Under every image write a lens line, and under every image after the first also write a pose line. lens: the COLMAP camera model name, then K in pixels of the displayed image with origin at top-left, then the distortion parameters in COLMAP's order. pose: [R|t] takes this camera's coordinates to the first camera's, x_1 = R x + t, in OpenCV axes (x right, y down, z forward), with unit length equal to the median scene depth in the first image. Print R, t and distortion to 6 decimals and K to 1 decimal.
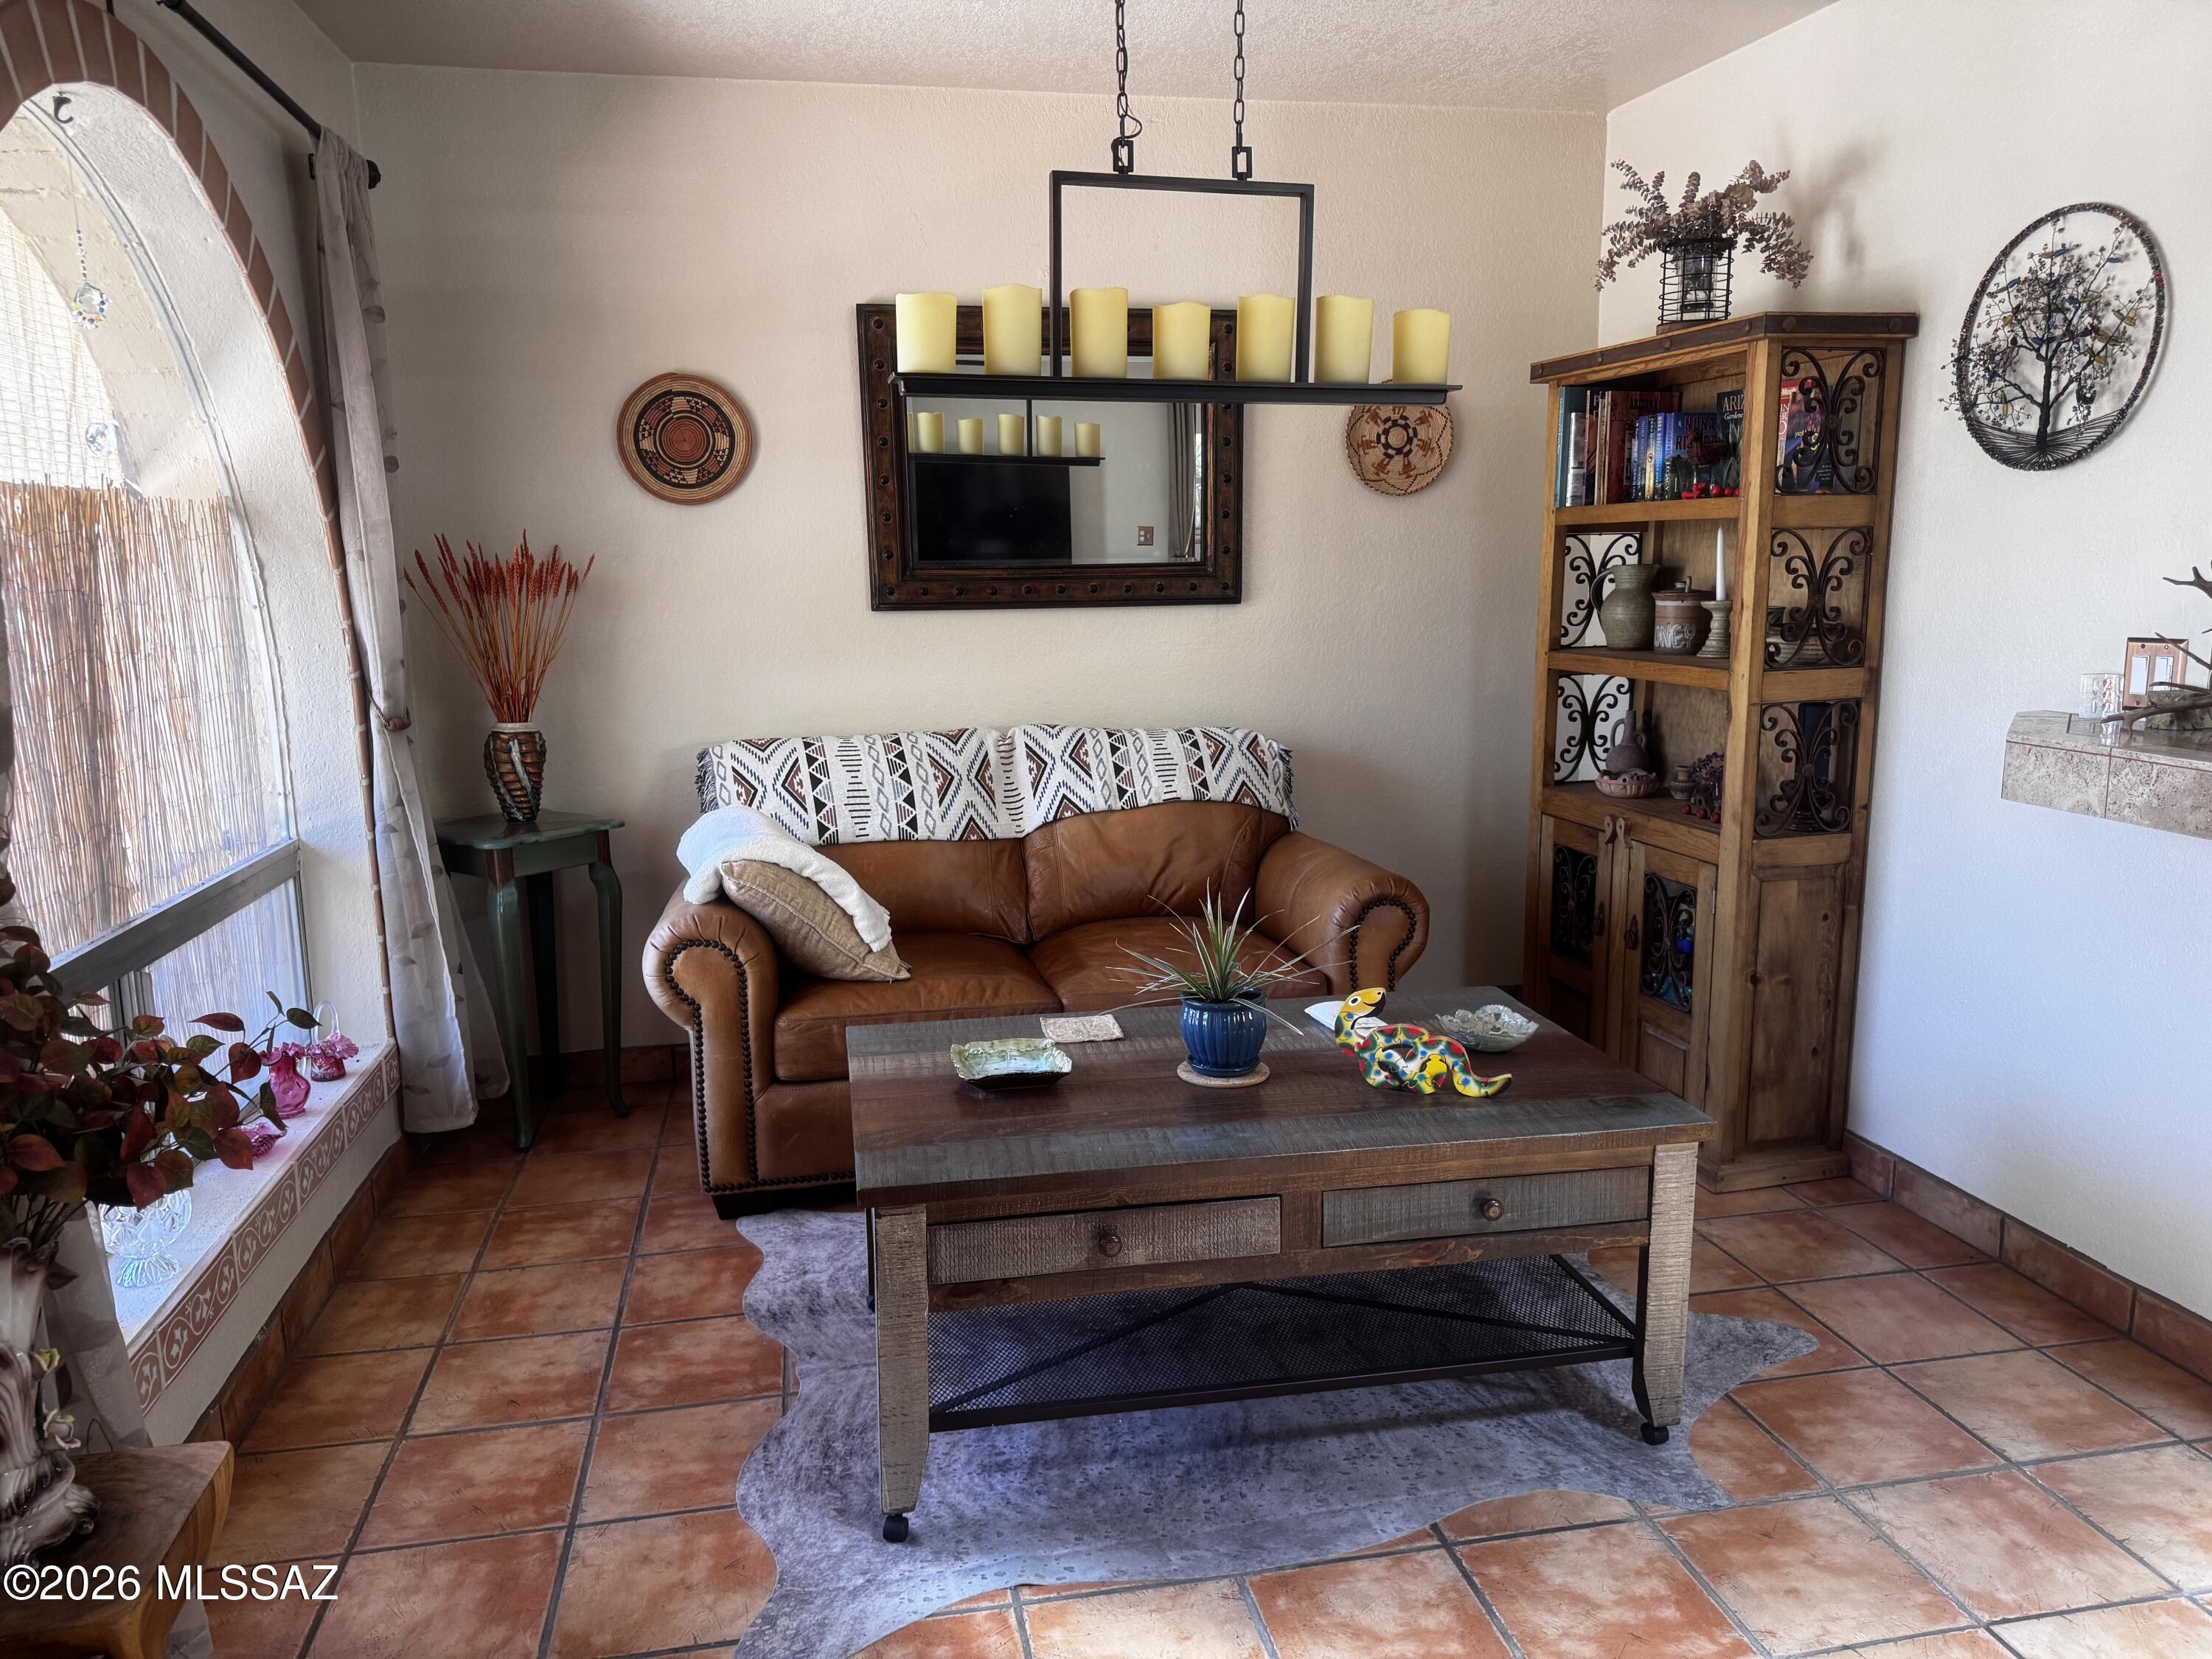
lens RADIAL K [[1584.0, 0, 1106.0], [0, 1584.0, 829.5], [0, 0, 1]] dist [0.000647, 0.000271]
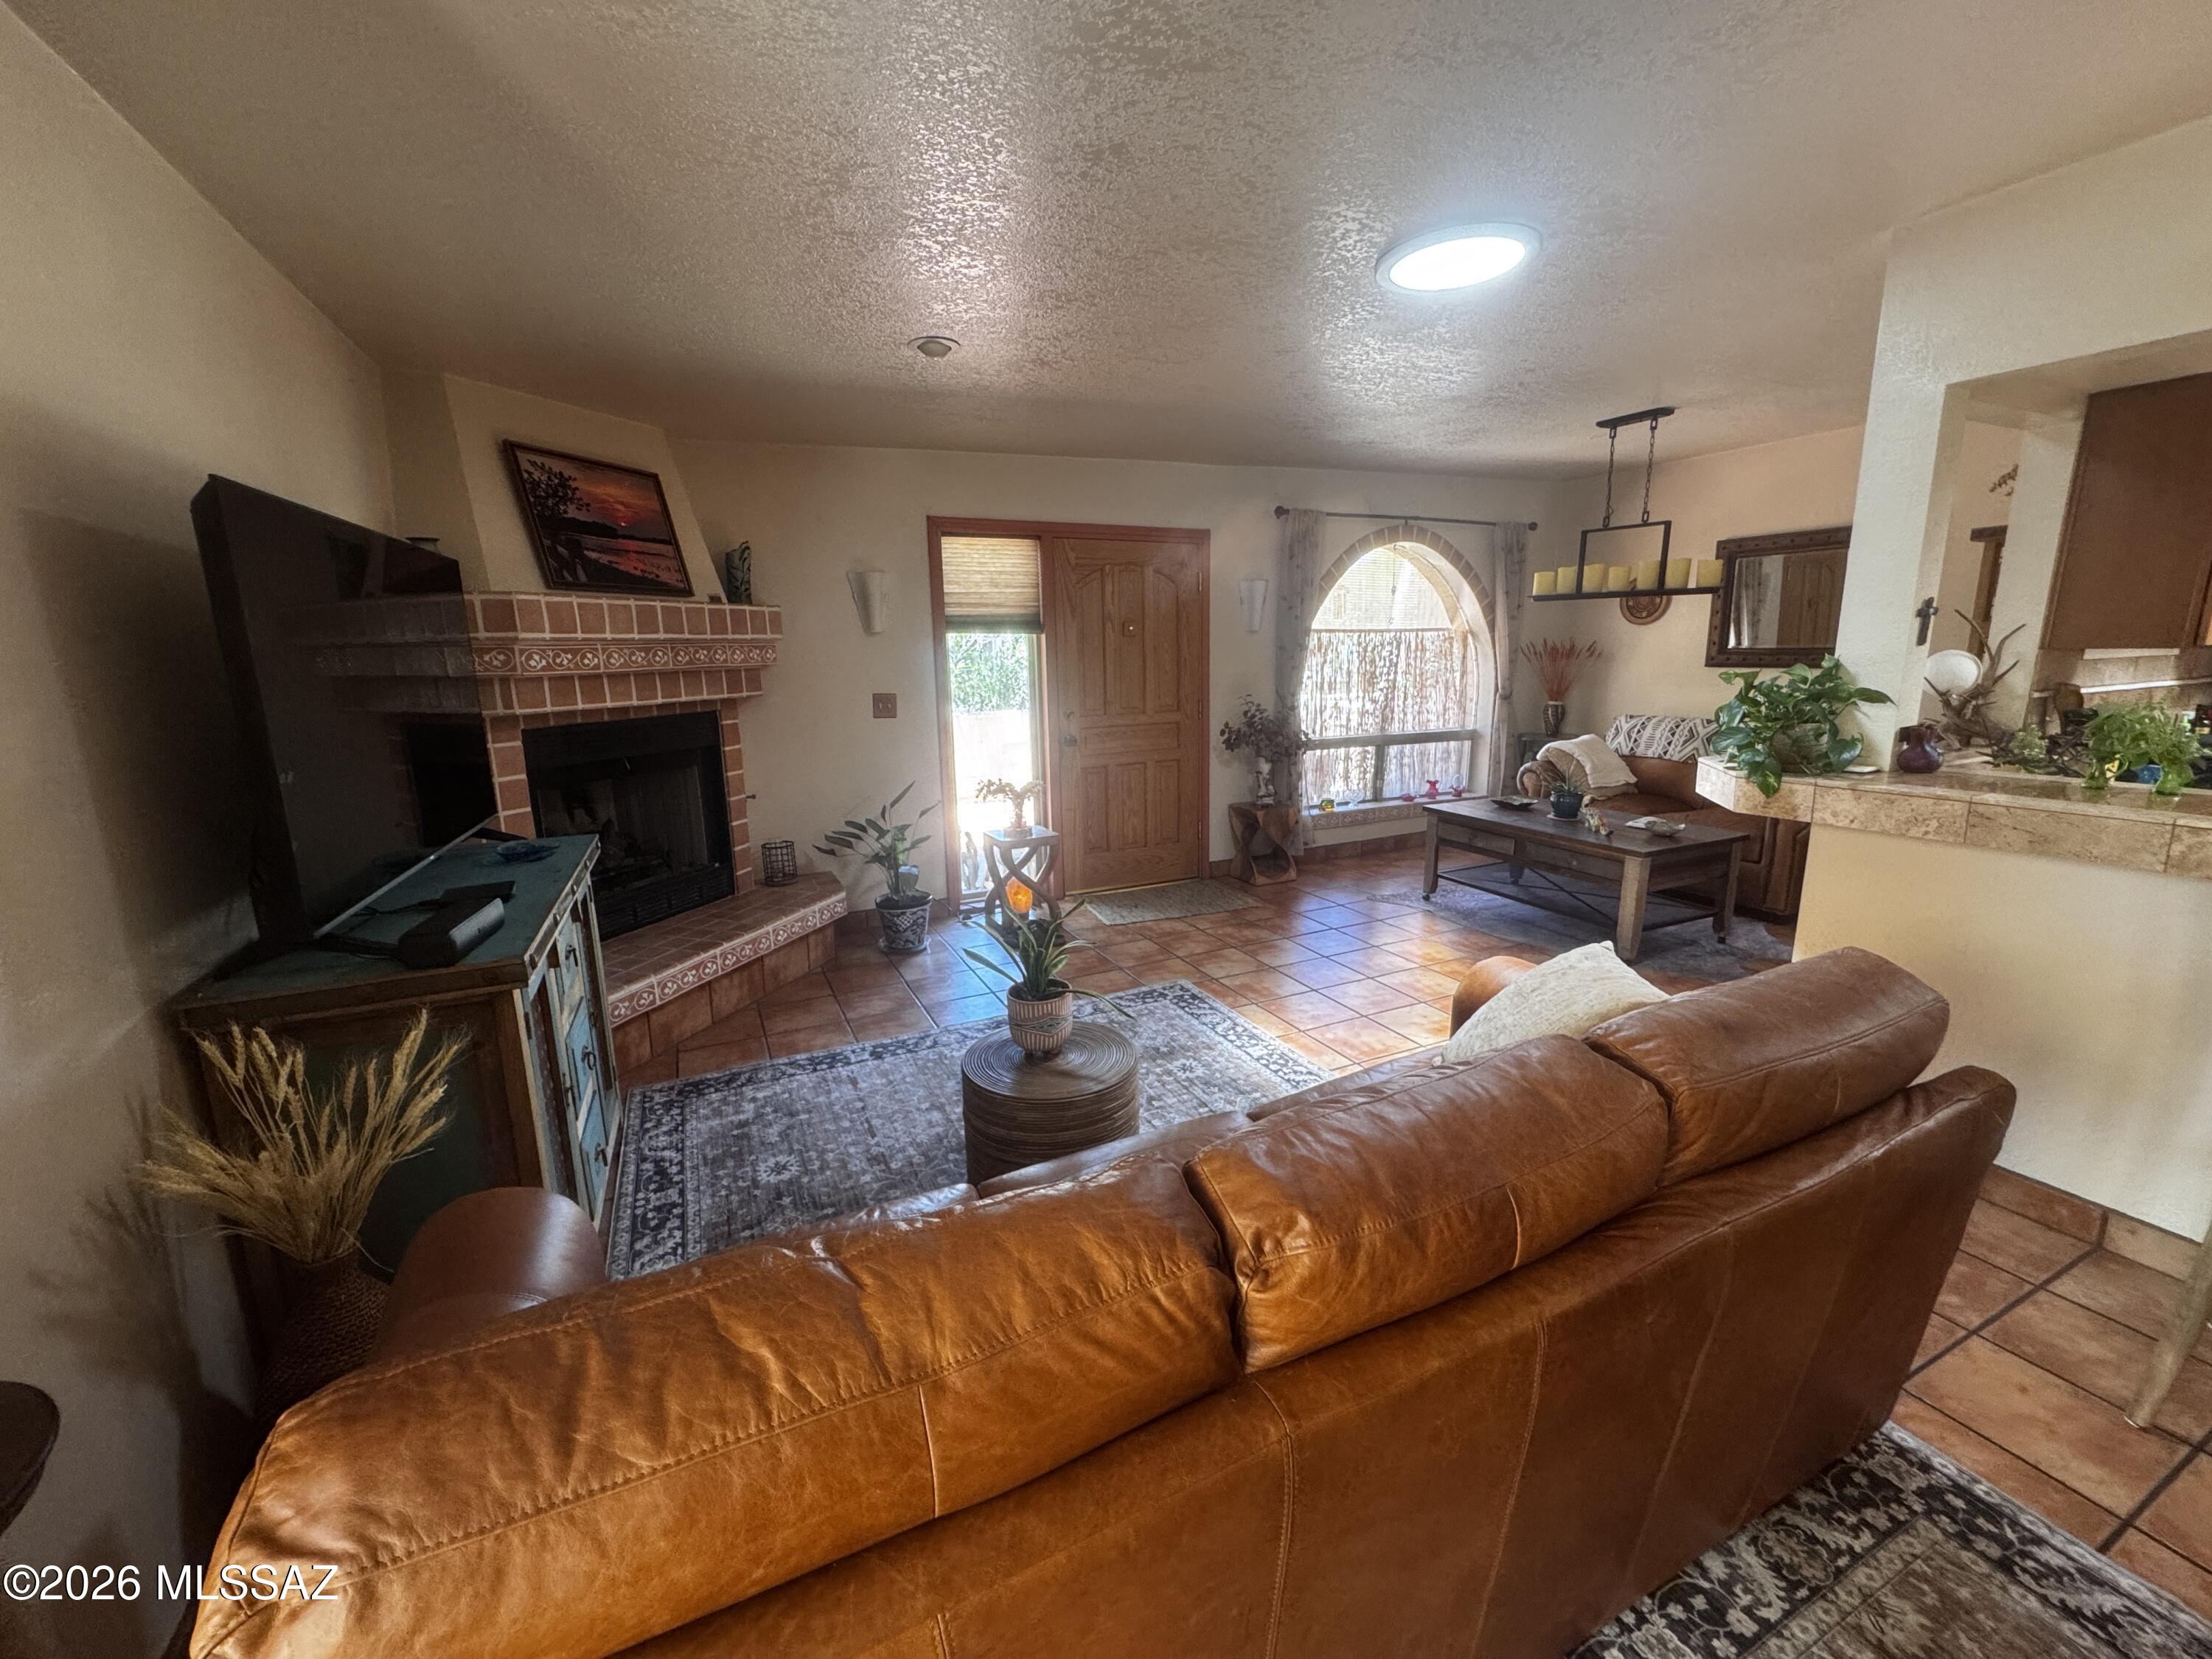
lens RADIAL K [[891.6, 0, 1106.0], [0, 891.6, 829.5], [0, 0, 1]] dist [0.000578, 0.000037]
pose [[0.249911, 0.209356, -0.945365, 1.503139], [-0.157412, 0.972141, 0.173674, 0.012901], [0.955388, 0.105409, 0.275904, -0.346612]]
